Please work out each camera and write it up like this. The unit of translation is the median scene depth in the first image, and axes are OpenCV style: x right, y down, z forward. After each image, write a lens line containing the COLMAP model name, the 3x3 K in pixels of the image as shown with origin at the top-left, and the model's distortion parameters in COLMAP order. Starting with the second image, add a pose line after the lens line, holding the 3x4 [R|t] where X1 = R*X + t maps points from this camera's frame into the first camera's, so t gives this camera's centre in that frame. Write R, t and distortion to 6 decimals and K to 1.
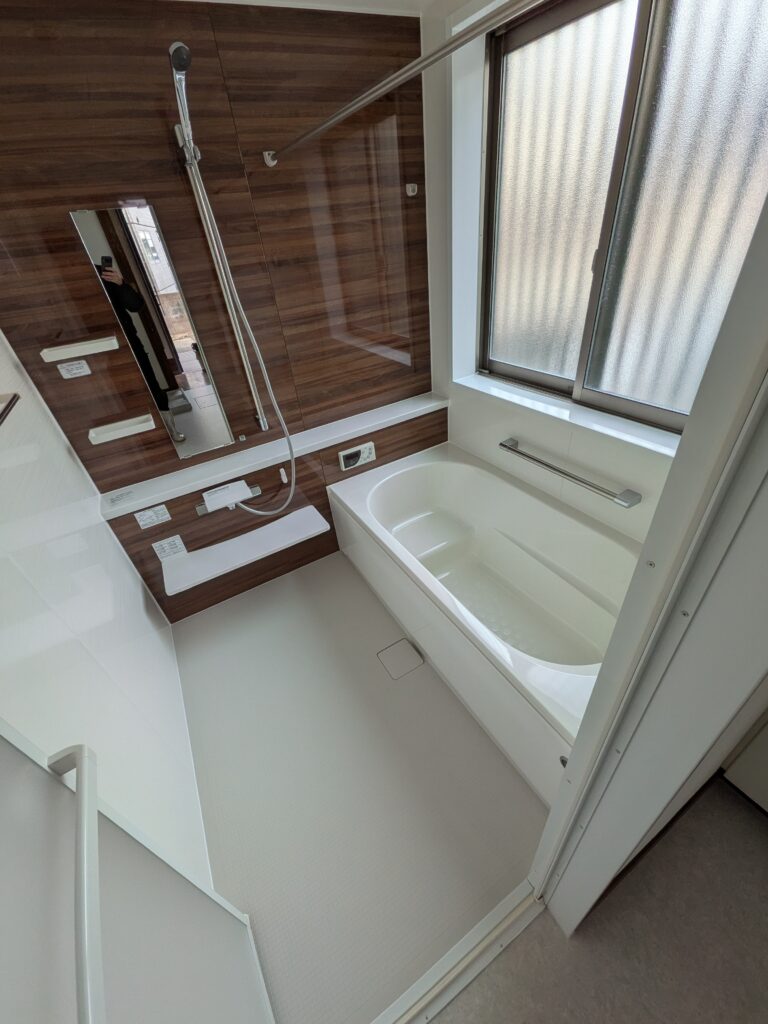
lens RADIAL K [[405.9, 0, 385.9], [0, 405.9, 512.6], [0, 0, 1]] dist [0.002220, -0.000962]
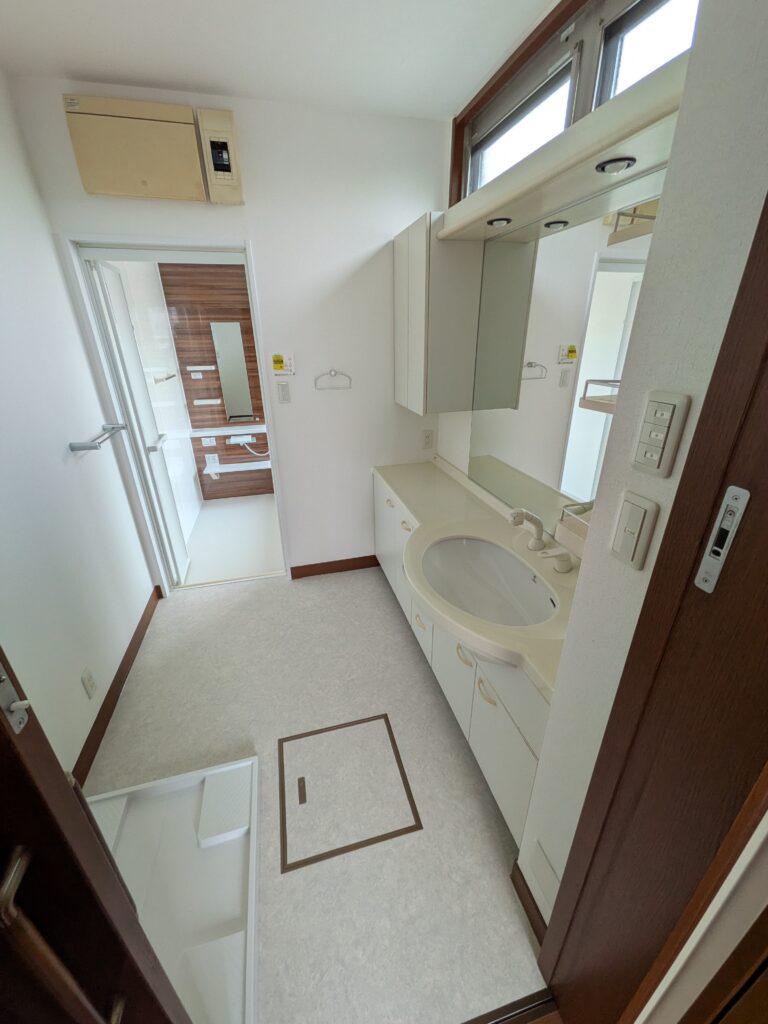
lens RADIAL K [[405.9, 0, 381.9], [0, 405.9, 511.8], [0, 0, 1]] dist [0.002220, -0.000962]
pose [[0.957999, 0.196413, -0.208952, 0.903571], [-0.229173, 0.962359, -0.146101, 0.497275], [0.172390, 0.187851, 0.966951, -0.951148]]
